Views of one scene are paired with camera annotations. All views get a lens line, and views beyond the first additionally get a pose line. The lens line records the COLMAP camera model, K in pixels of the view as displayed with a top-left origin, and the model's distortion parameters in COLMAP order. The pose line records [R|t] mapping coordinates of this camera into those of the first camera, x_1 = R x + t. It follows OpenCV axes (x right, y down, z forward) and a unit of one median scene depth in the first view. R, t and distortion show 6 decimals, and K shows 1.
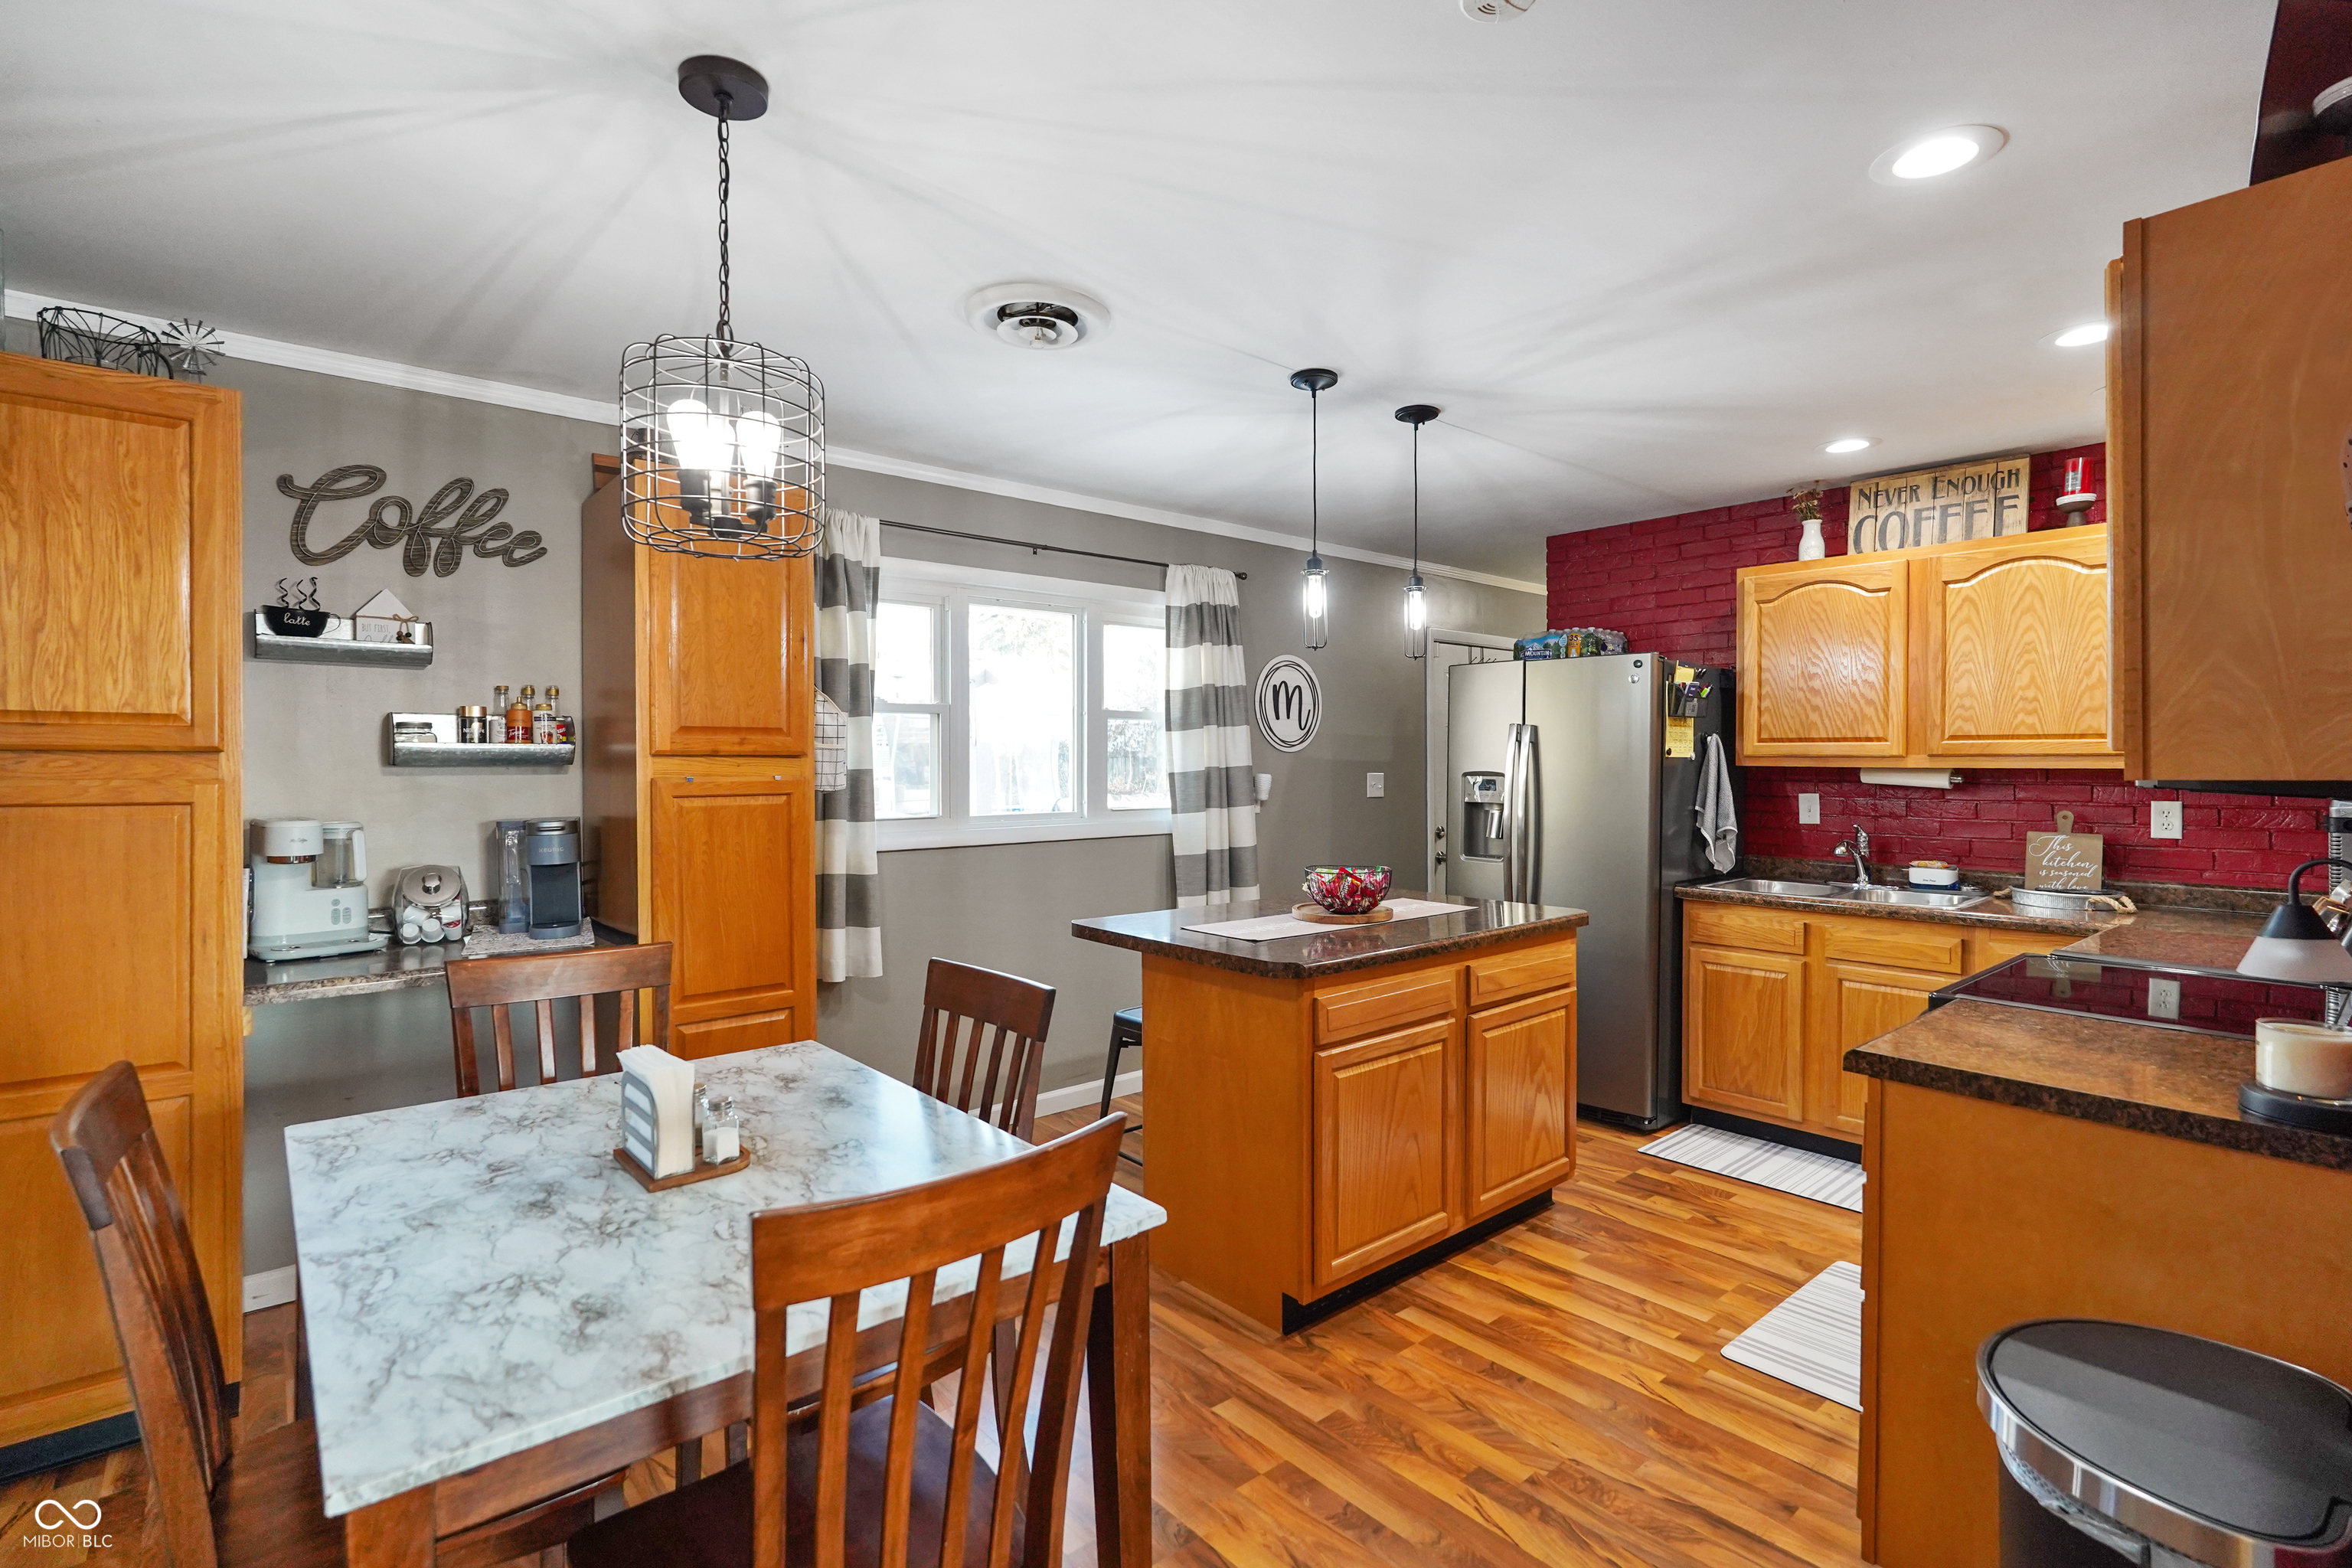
lens RADIAL K [[1085.7, 0, 1174.8], [0, 1085.7, 773.4], [0, 0, 1]] dist [-0.014529, 0.008016]
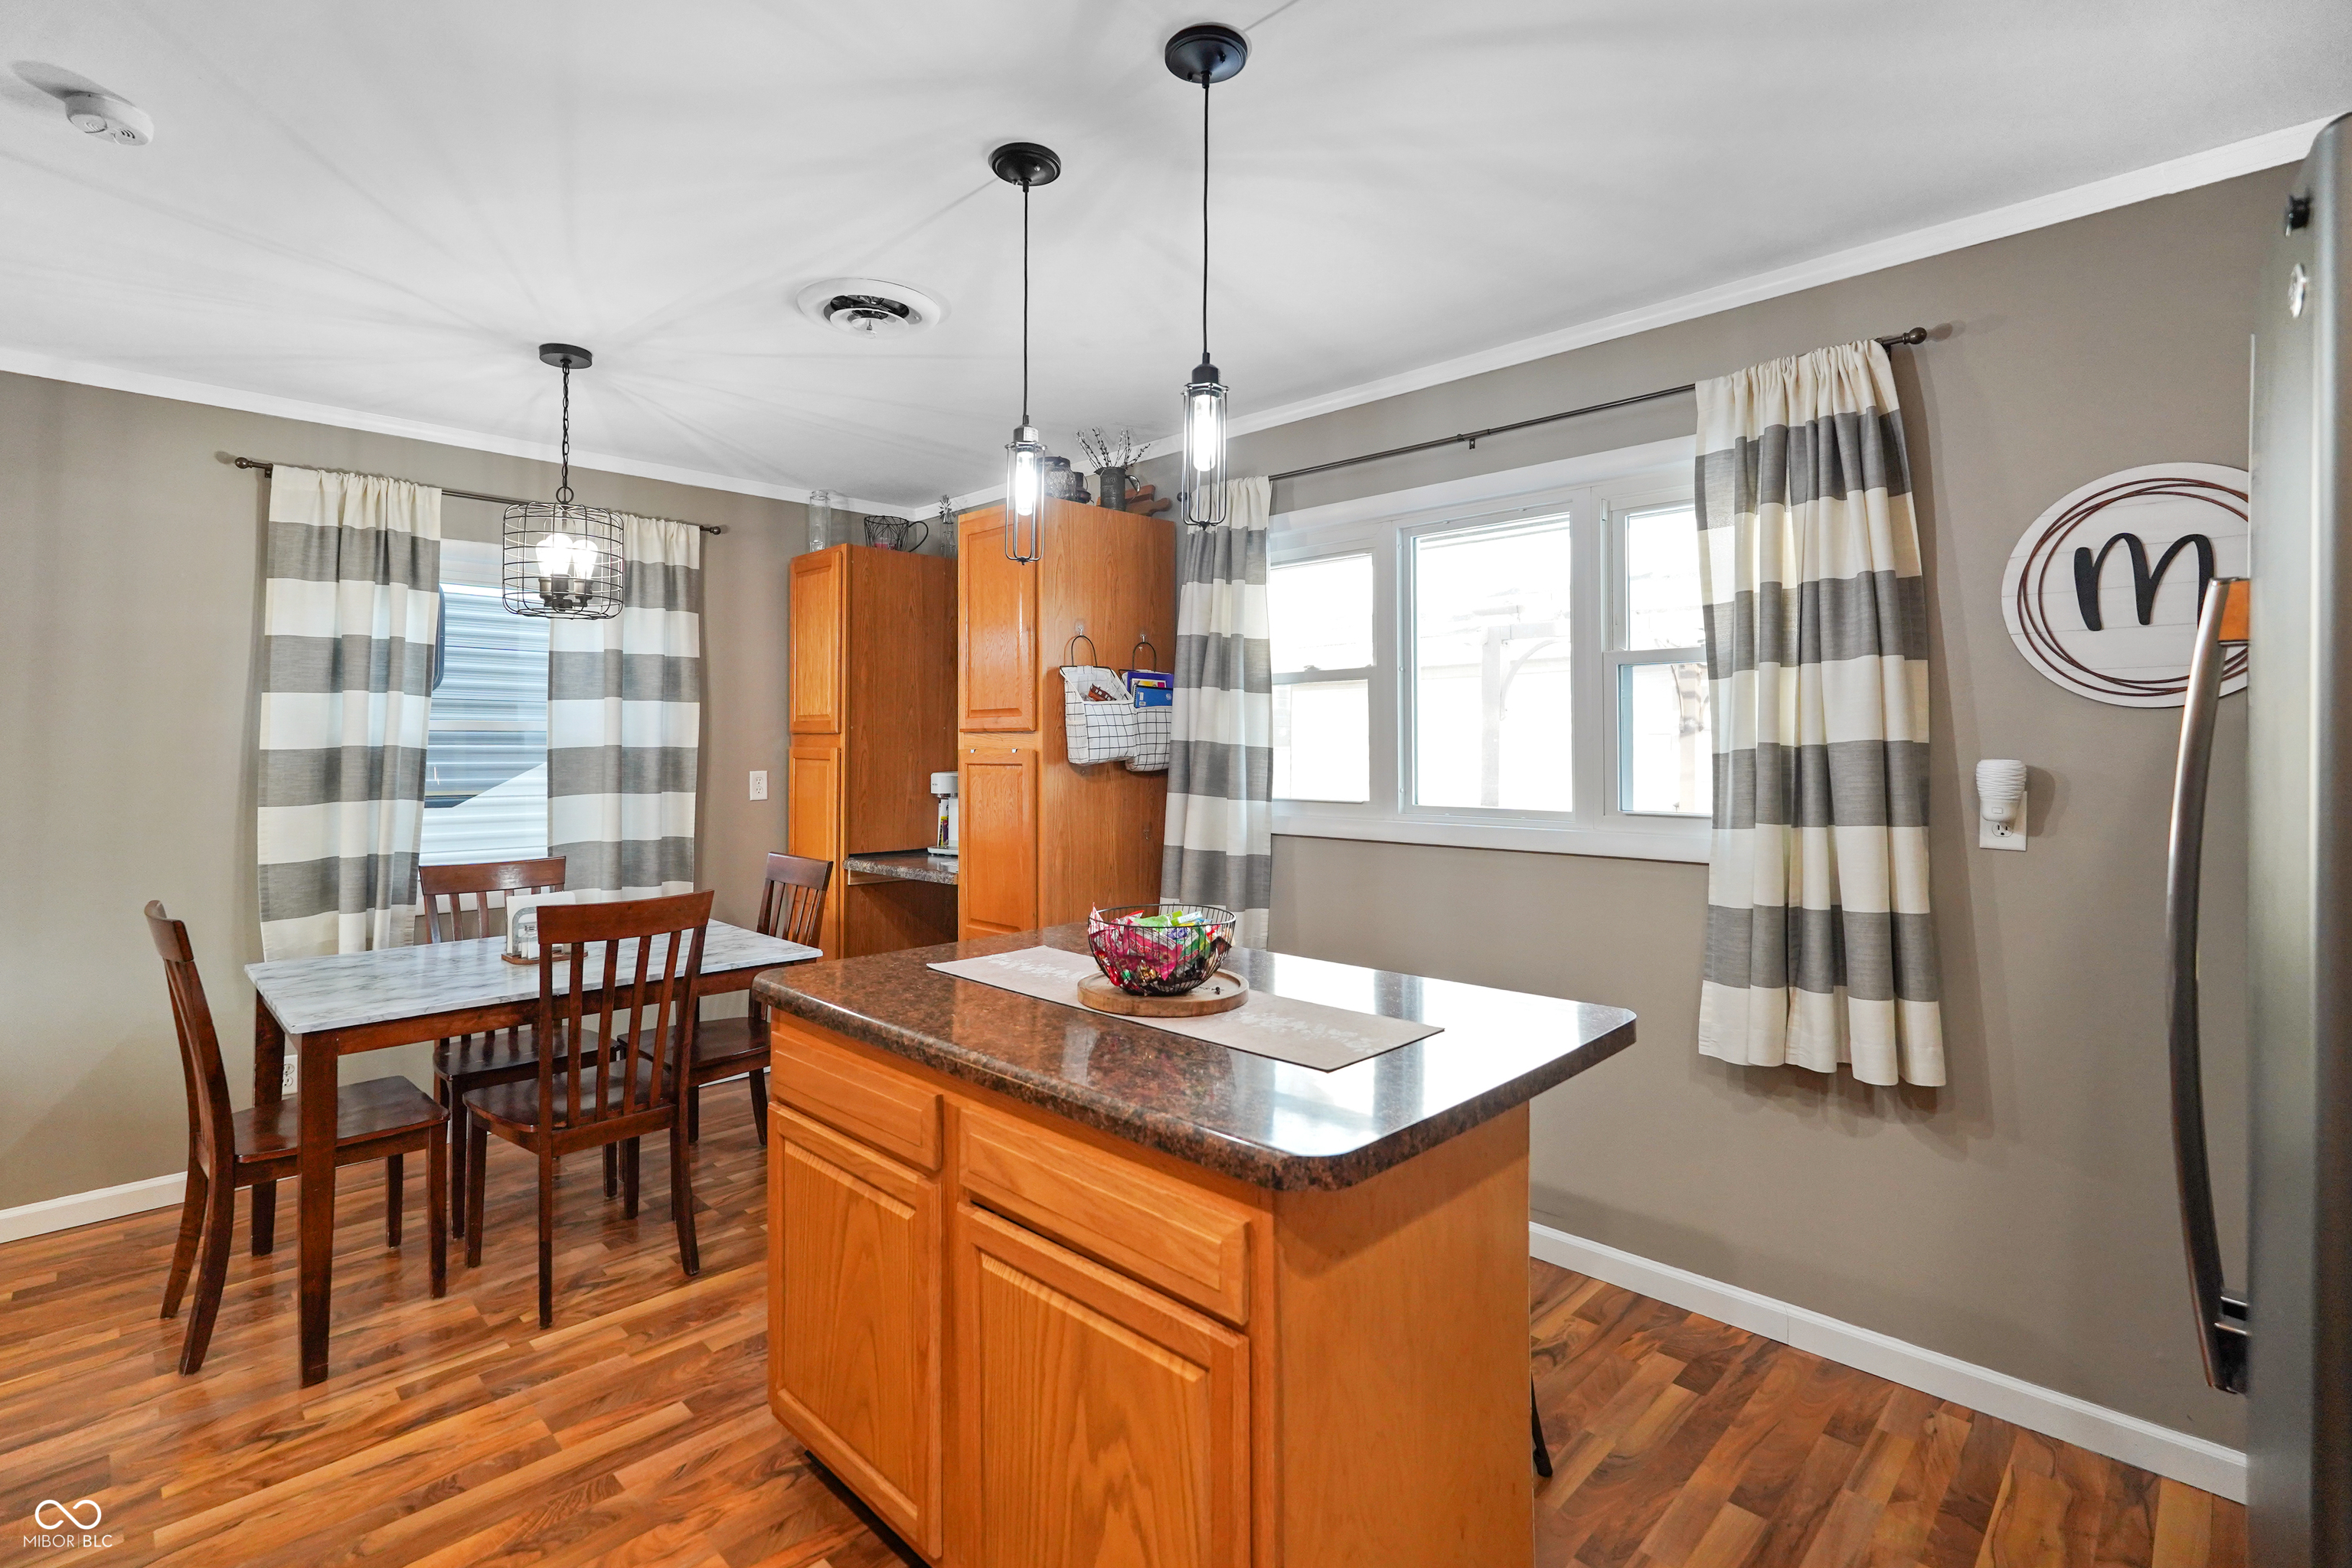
lens RADIAL K [[1095.0, 0, 1175.3], [0, 1095.0, 735.9], [0, 0, 1]] dist [-0.007172, -0.000215]
pose [[0.091870, -0.007352, -0.995744, 0.652565], [-0.011093, 0.999903, -0.008406, -0.002305], [0.995709, 0.011818, 0.091780, 0.837186]]
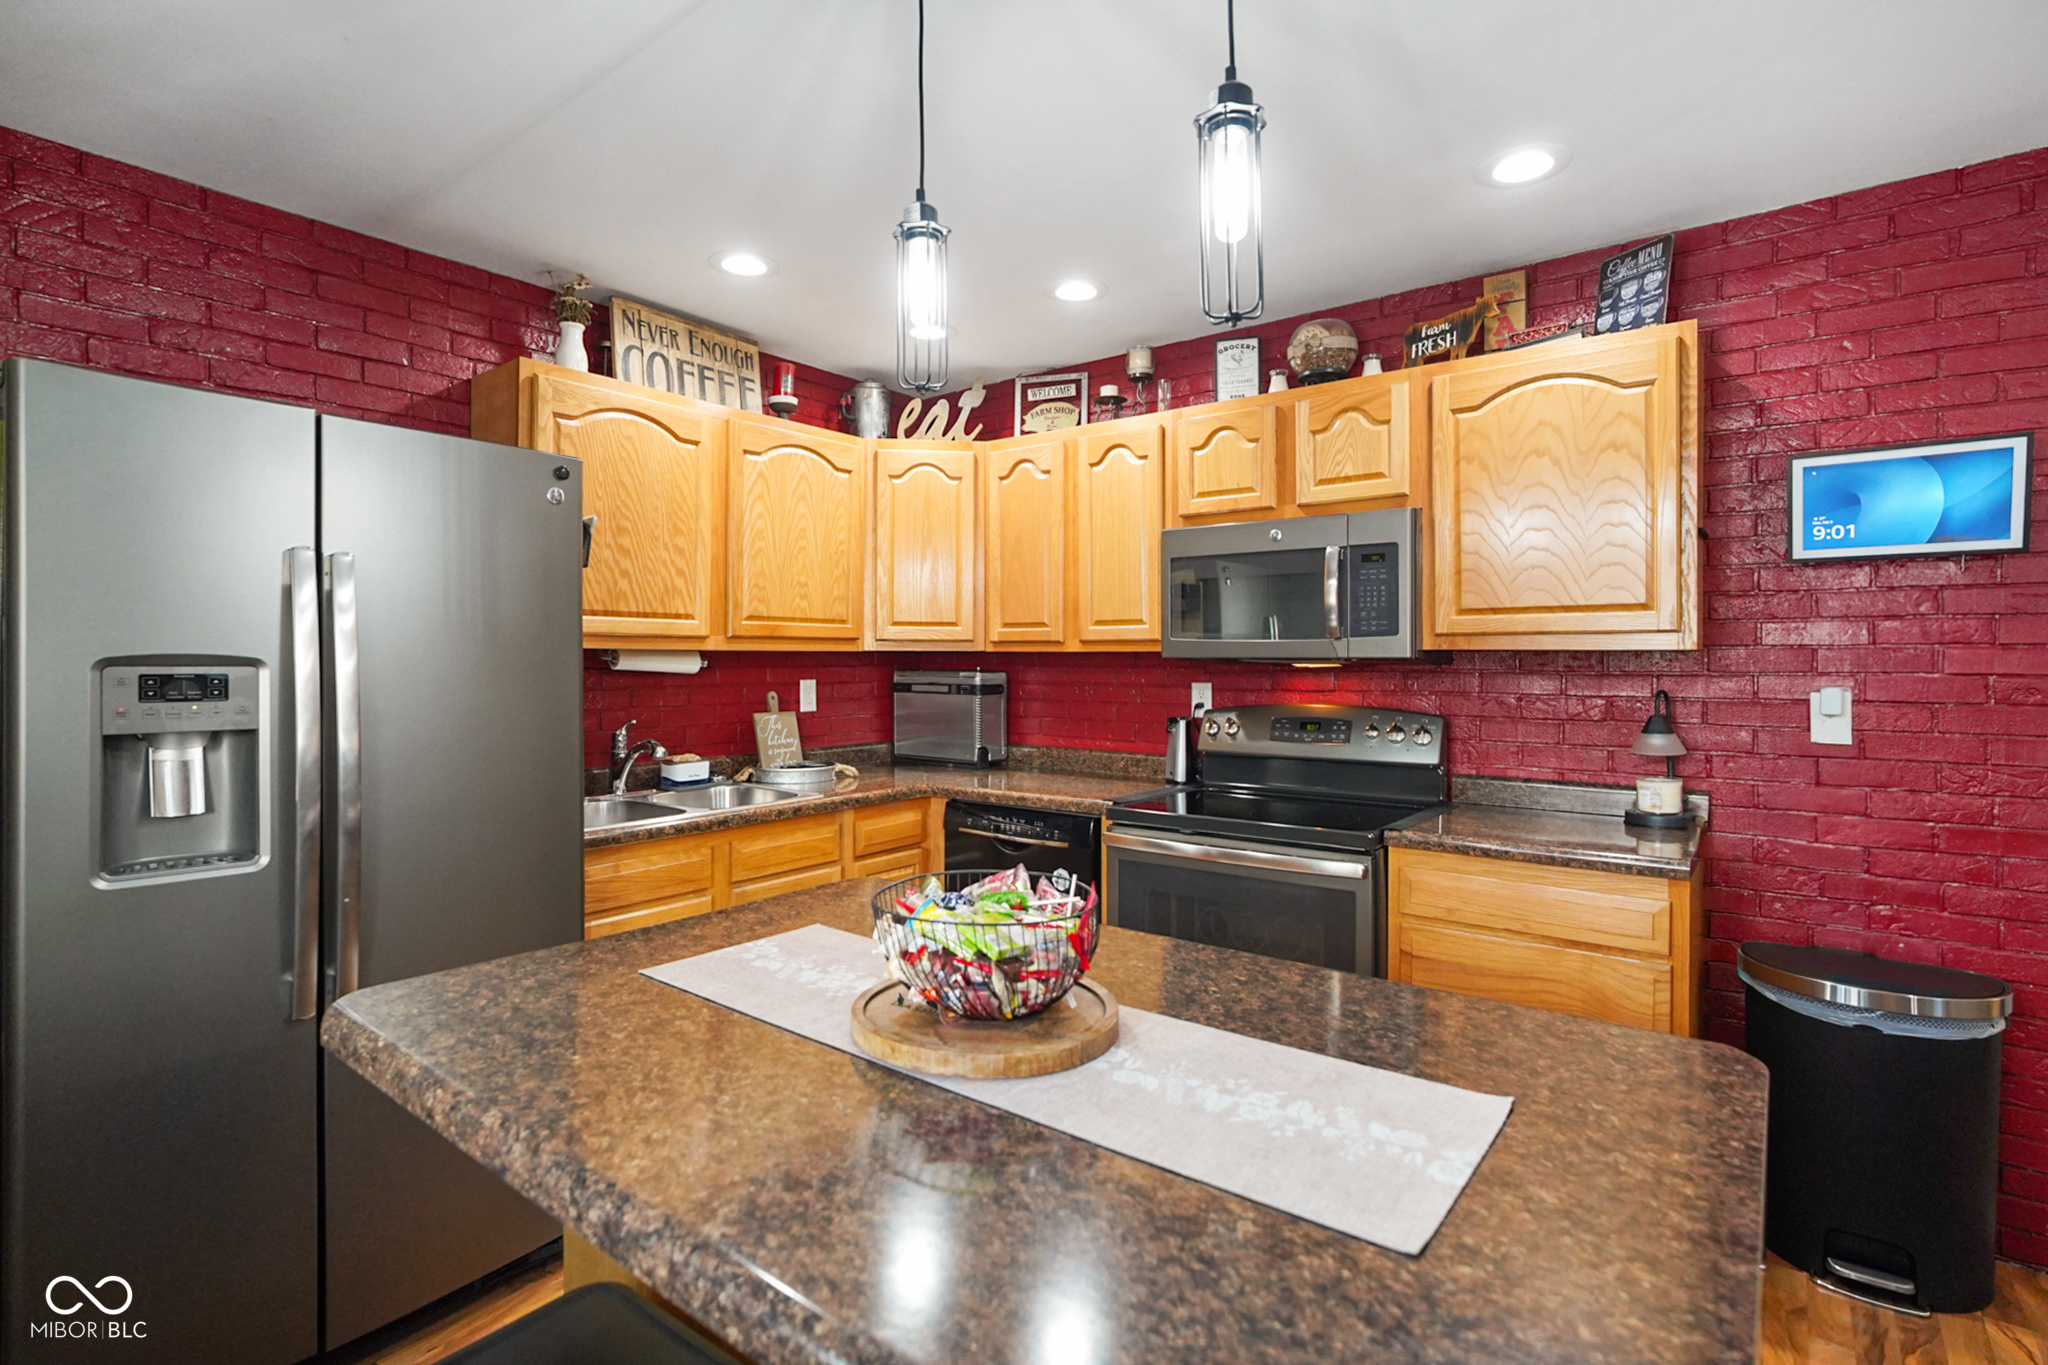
lens RADIAL K [[976.0, 0, 1000.1], [0, 976.0, 658.6], [0, 0, 1]] dist [-0.017066, 0.009833]
pose [[-0.187874, -0.000177, 0.982193, -0.152171], [0.011758, 0.999928, 0.002430, 0.002502], [-0.982123, 0.012005, -0.187859, 0.928222]]
